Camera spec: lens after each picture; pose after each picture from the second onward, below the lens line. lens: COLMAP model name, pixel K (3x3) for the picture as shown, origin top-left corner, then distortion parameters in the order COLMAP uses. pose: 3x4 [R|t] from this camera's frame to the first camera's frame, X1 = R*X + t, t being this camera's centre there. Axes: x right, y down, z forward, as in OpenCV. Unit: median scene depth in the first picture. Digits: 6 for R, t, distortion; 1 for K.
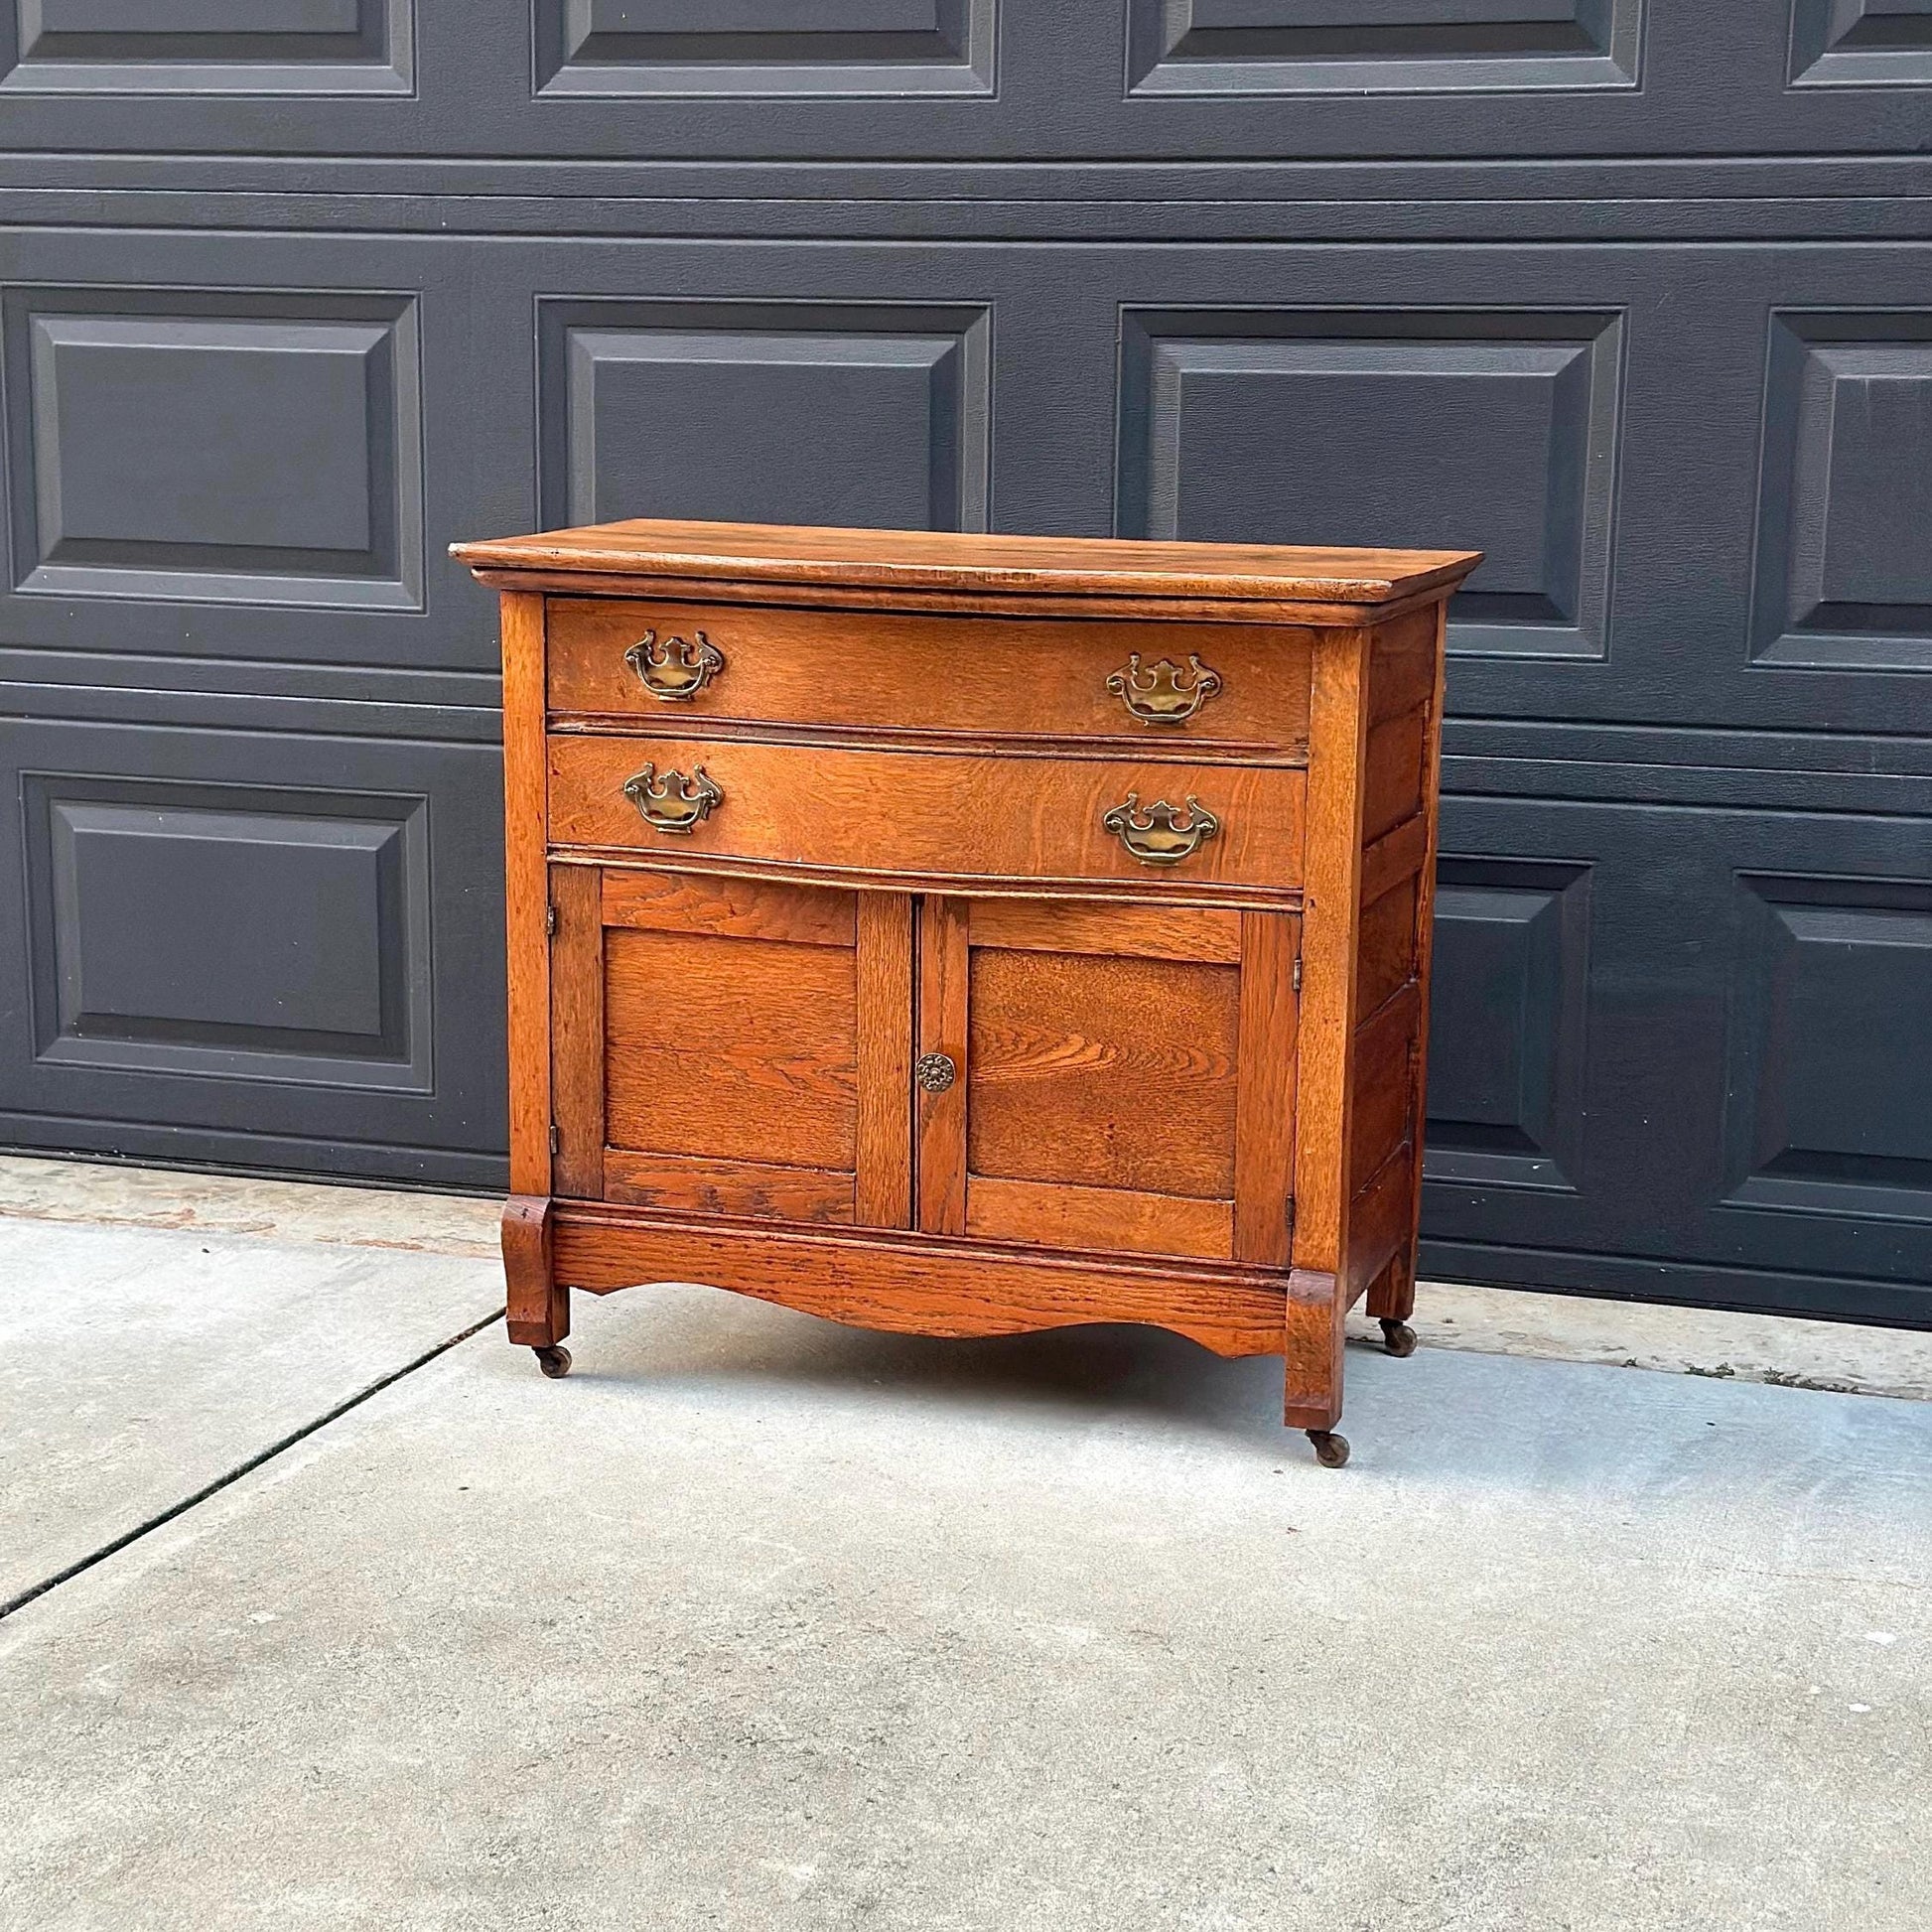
lens RADIAL K [[3549.4, 0, 983.9], [0, 3549.4, 1032.5], [0, 0, 1]] dist [0.127401, 0.000000]
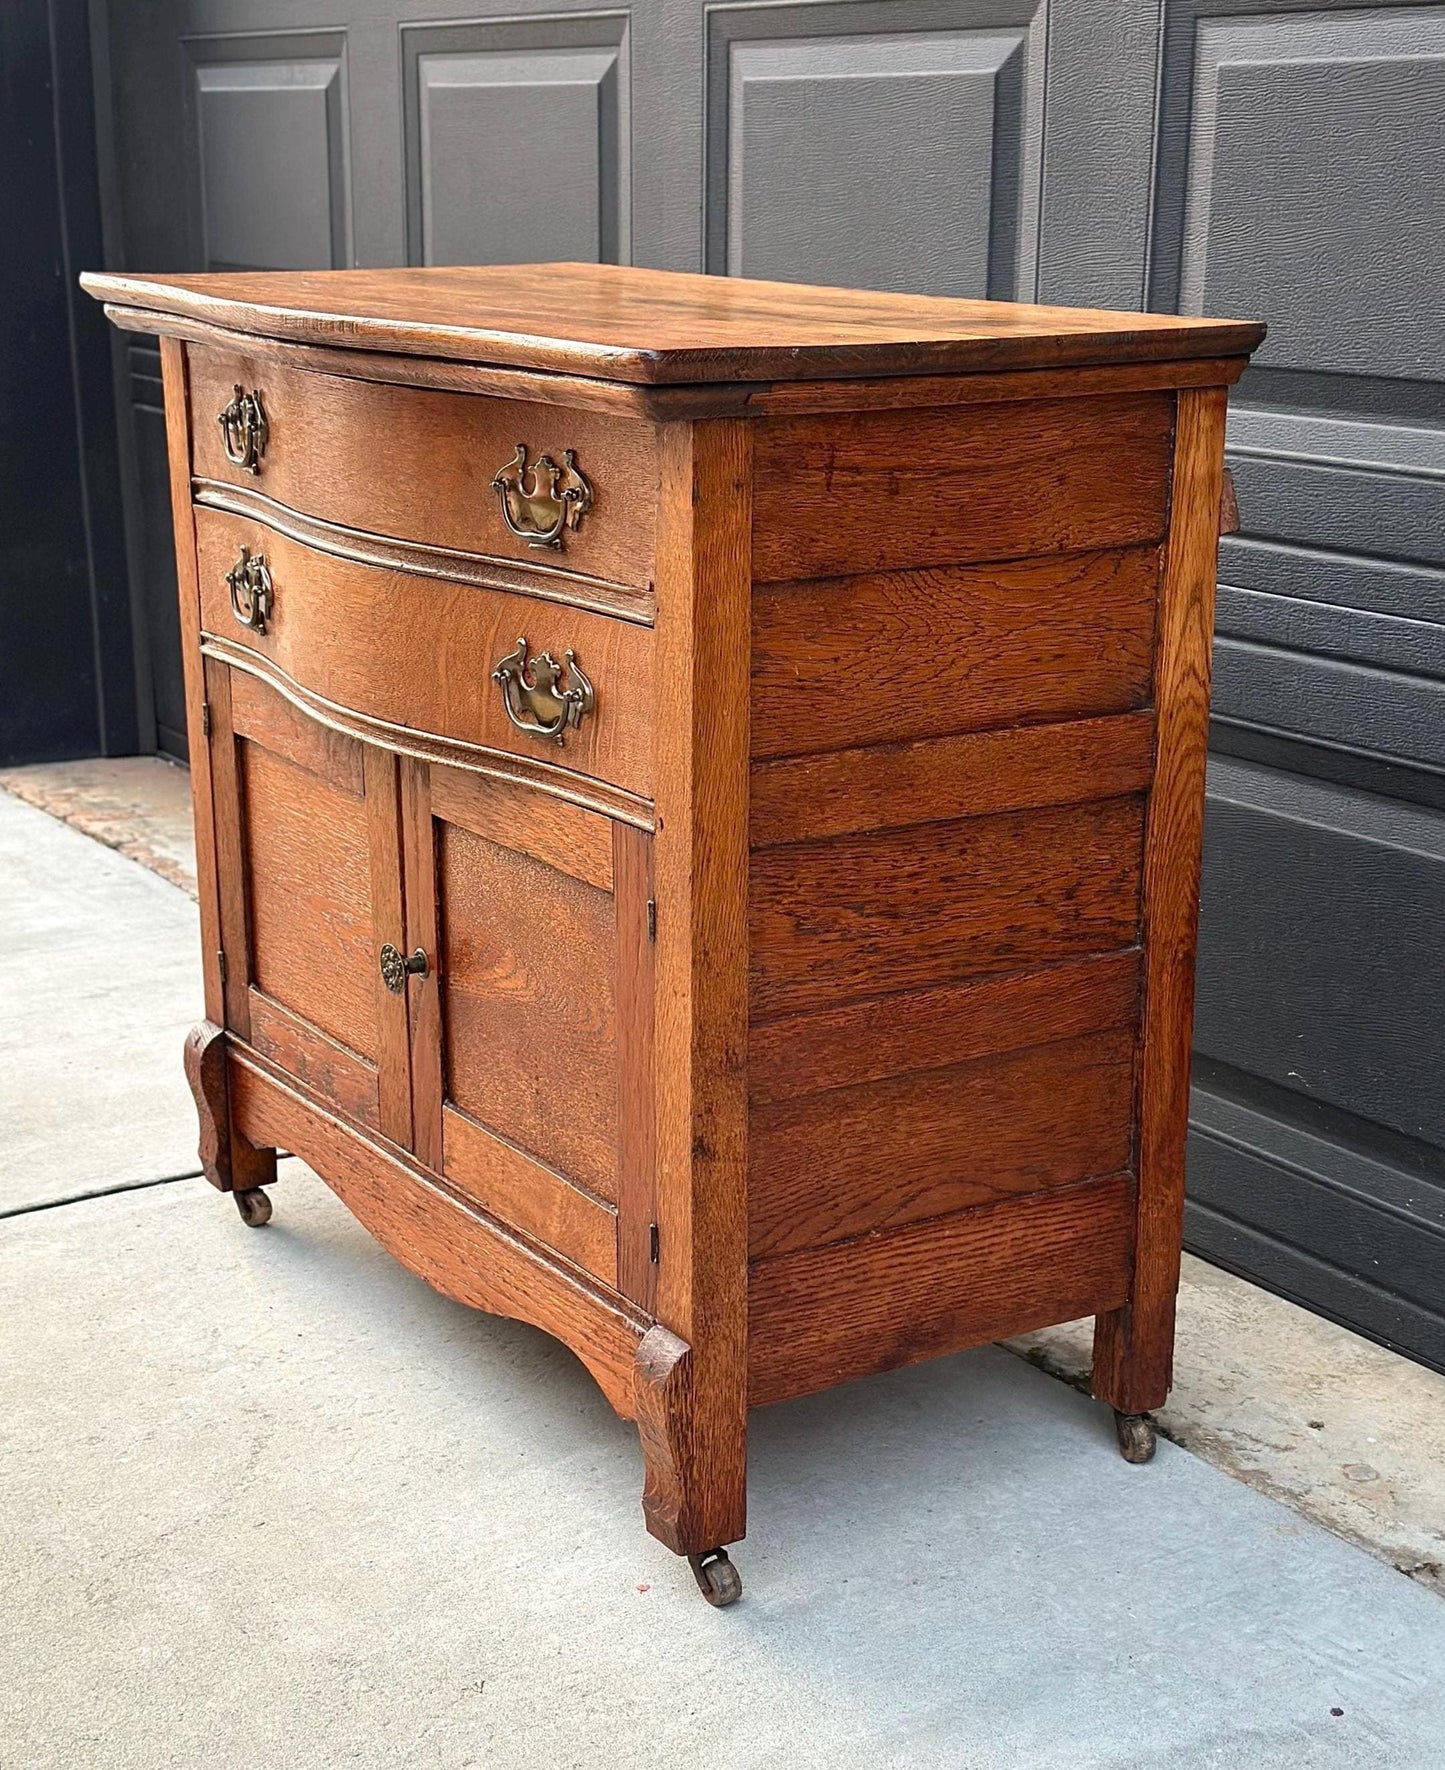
lens RADIAL K [[2776.6, 0, 726.0], [0, 2776.6, 956.6], [0, 0, 1]] dist [0.143142, 0.000000]
pose [[0.763304, 0.166966, -0.624091, 0.424604], [-0.115443, 0.985729, 0.122522, -0.074968], [0.635641, -0.021475, 0.771686, 0.562544]]
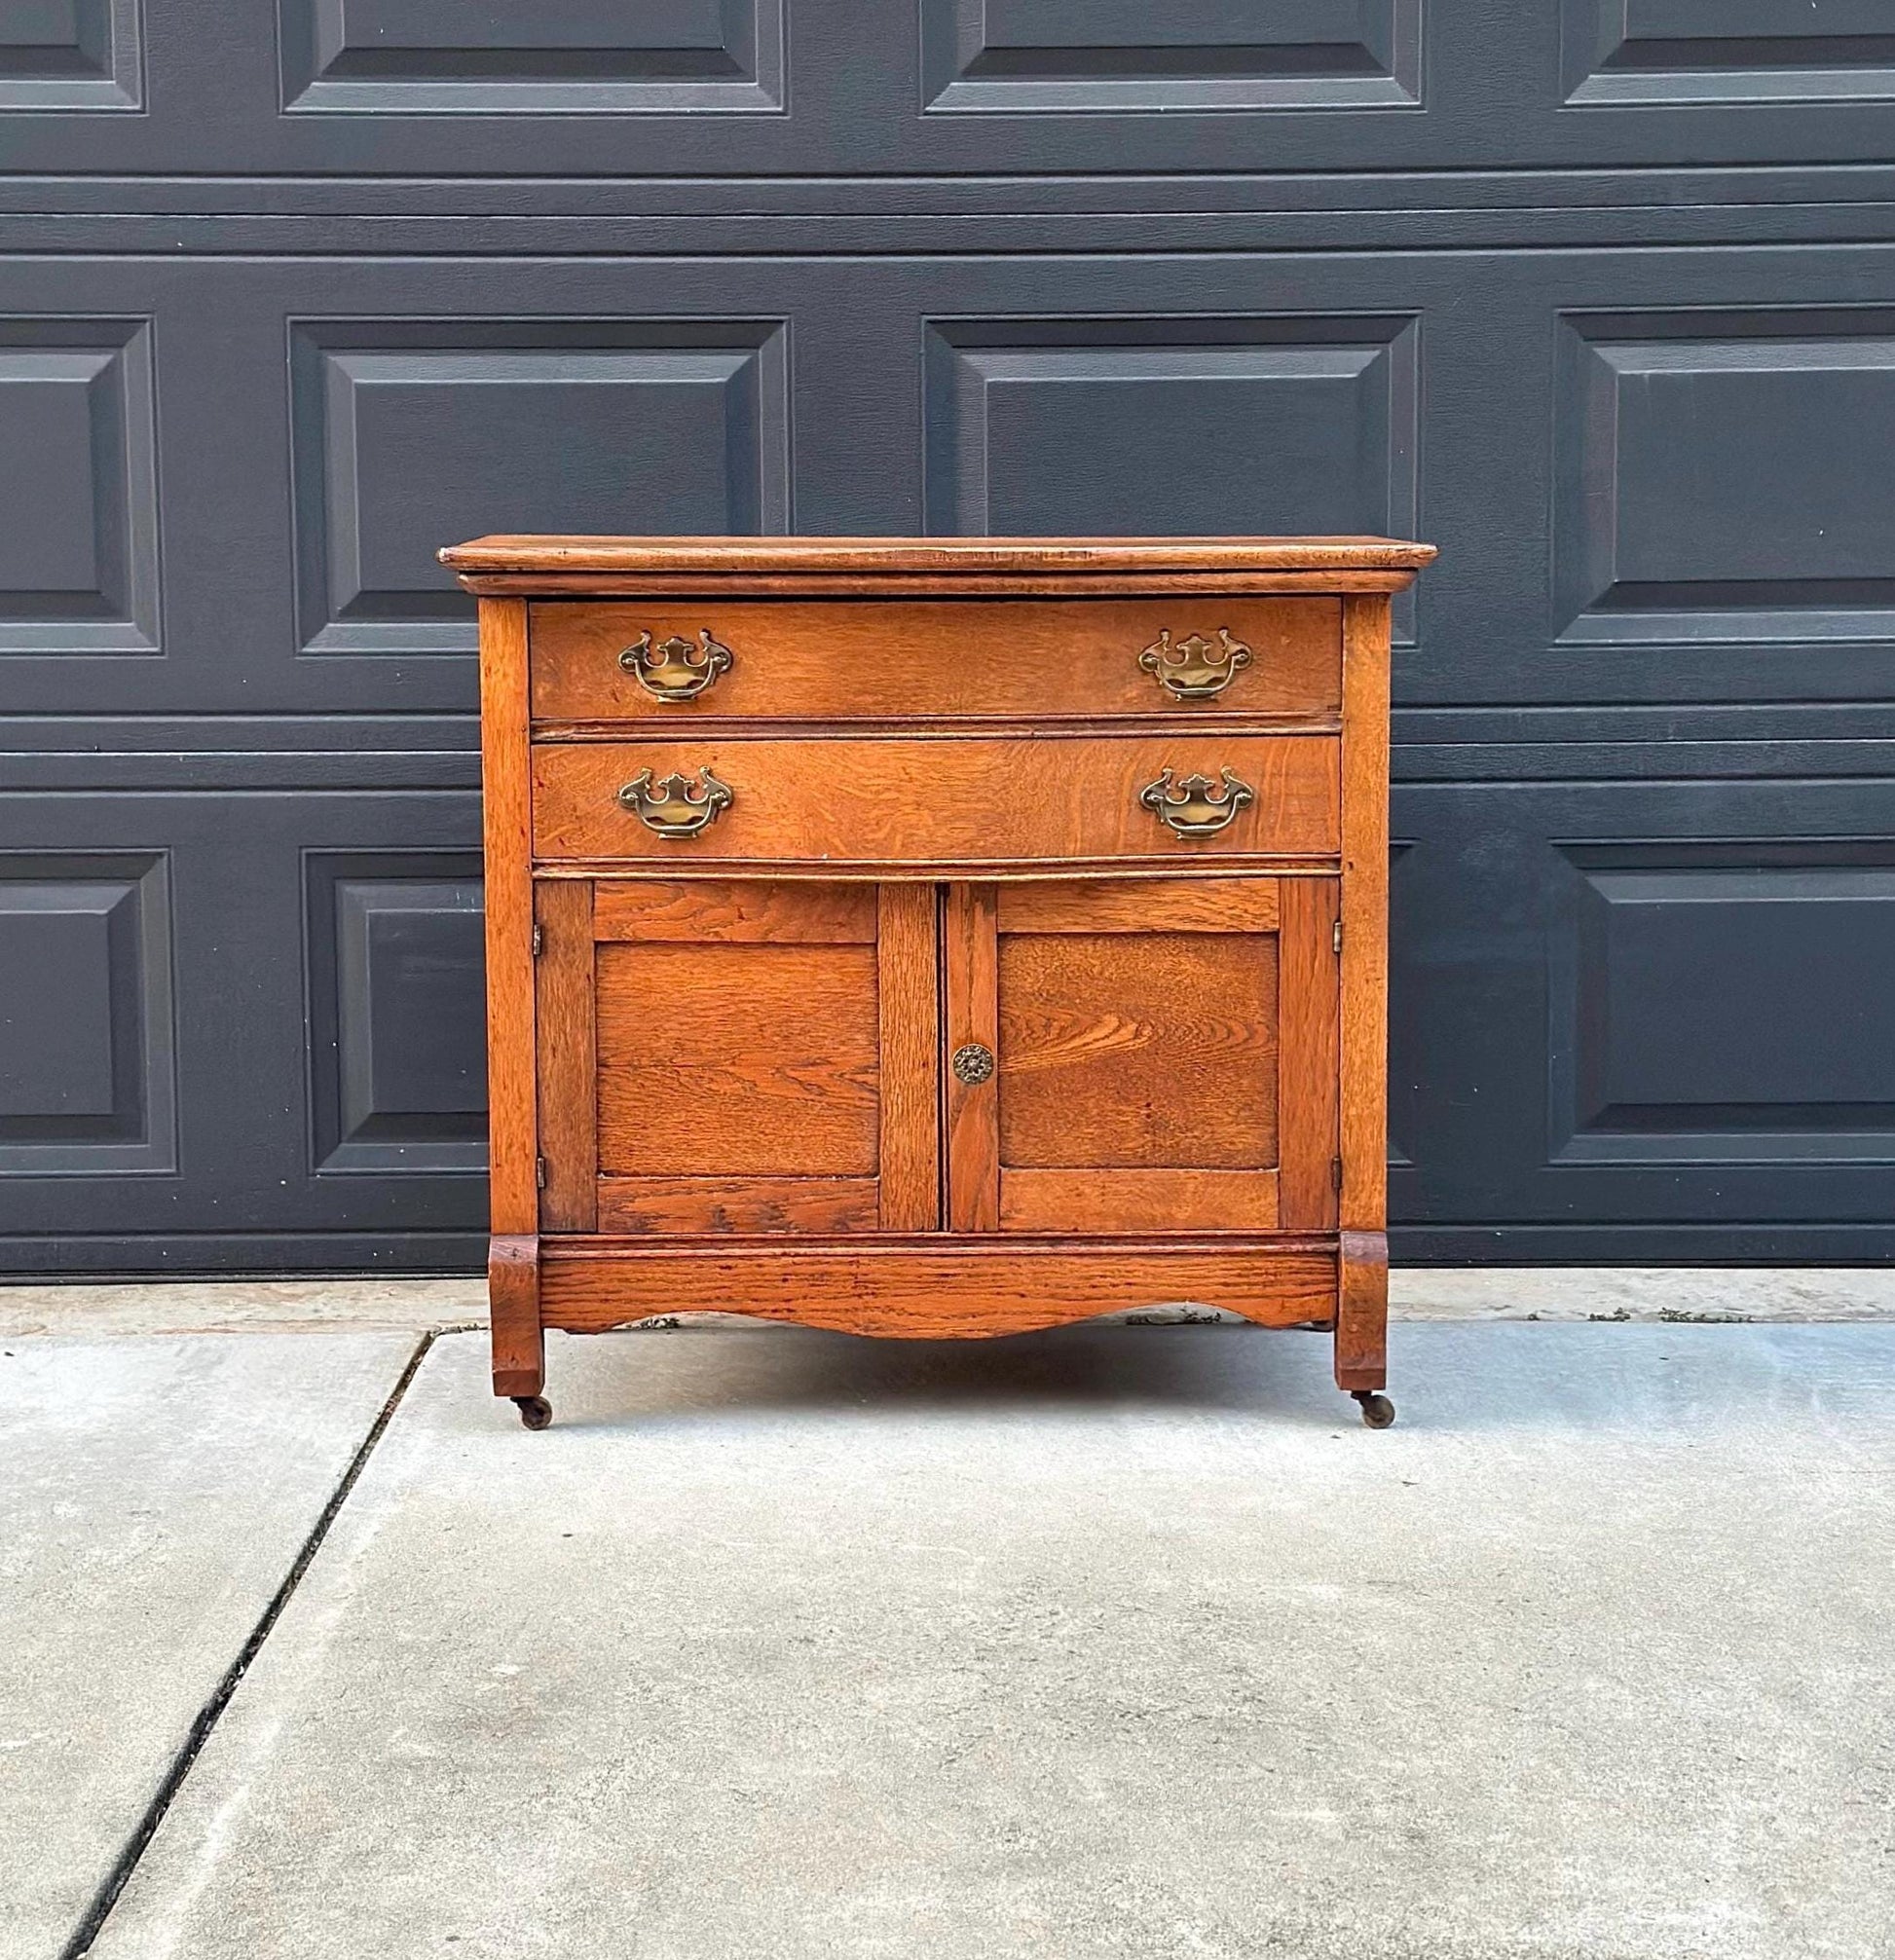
lens RADIAL K [[3705.4, 0, 919.8], [0, 3705.4, 880.9], [0, 0, 1]] dist [0.122667, 0.000000]
pose [[0.951628, -0.054763, 0.302334, -0.331606], [0.079151, 0.994471, -0.069005, 0.030175], [-0.296883, 0.089597, 0.950701, 0.023629]]
